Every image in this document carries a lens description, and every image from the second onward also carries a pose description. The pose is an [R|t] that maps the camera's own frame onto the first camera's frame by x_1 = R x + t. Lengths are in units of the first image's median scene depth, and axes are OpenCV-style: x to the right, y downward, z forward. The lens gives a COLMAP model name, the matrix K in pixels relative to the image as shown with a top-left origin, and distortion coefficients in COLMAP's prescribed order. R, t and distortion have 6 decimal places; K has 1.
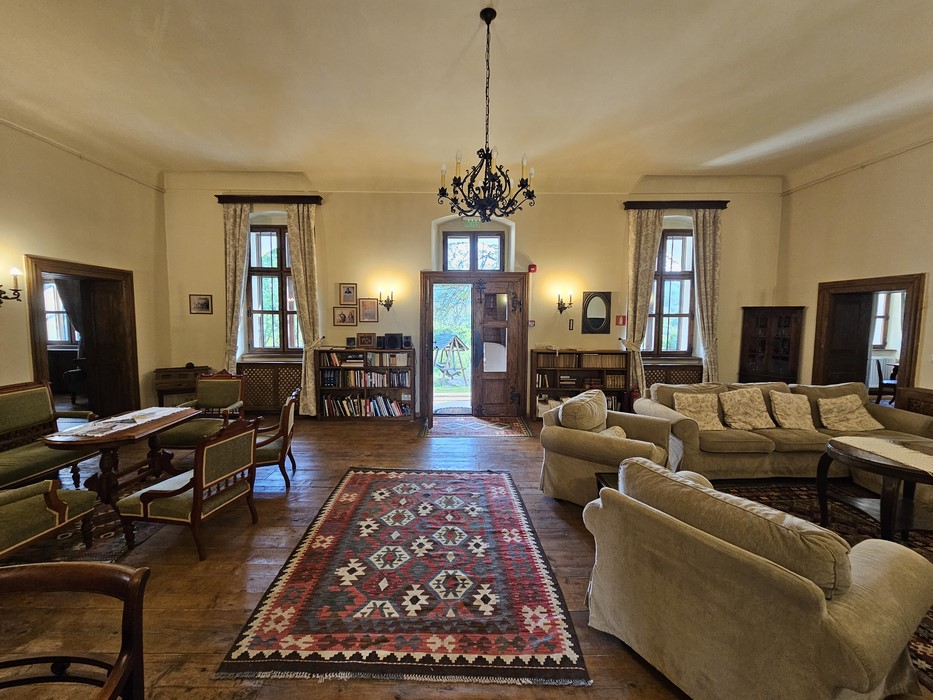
lens RADIAL K [[385.5, 0, 461.8], [0, 385.5, 347.7], [0, 0, 1]] dist [0.001452, 0.000214]
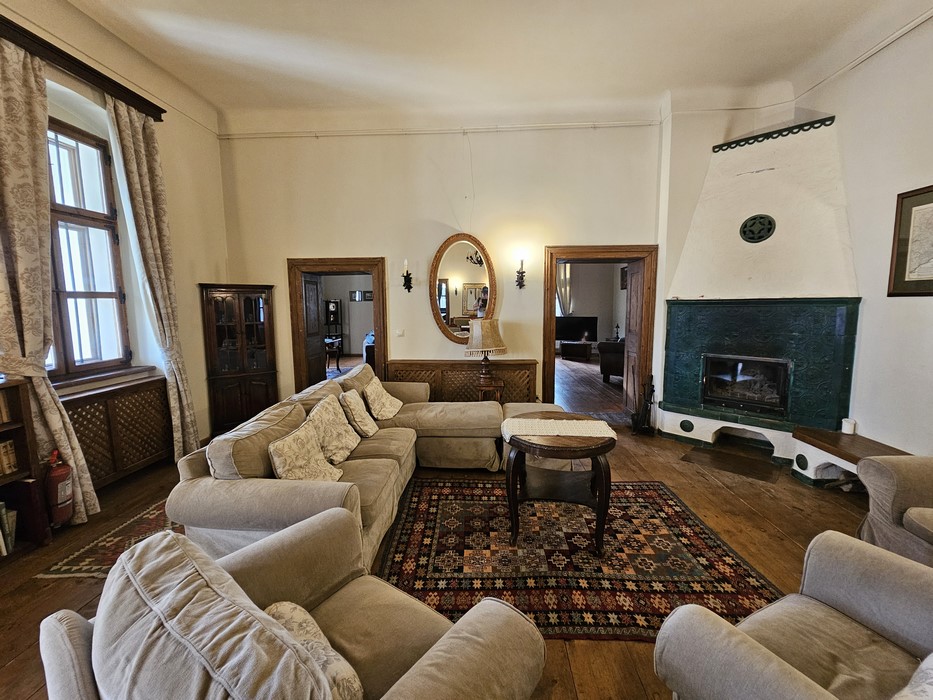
lens RADIAL K [[385.5, 0, 465.2], [0, 385.5, 346.3], [0, 0, 1]] dist [0.001452, 0.000214]
pose [[0.068733, -0.115493, 0.990927, 0.062233], [0.088581, 0.990060, 0.109248, -0.028390], [-0.993695, 0.080268, 0.078280, 0.492024]]
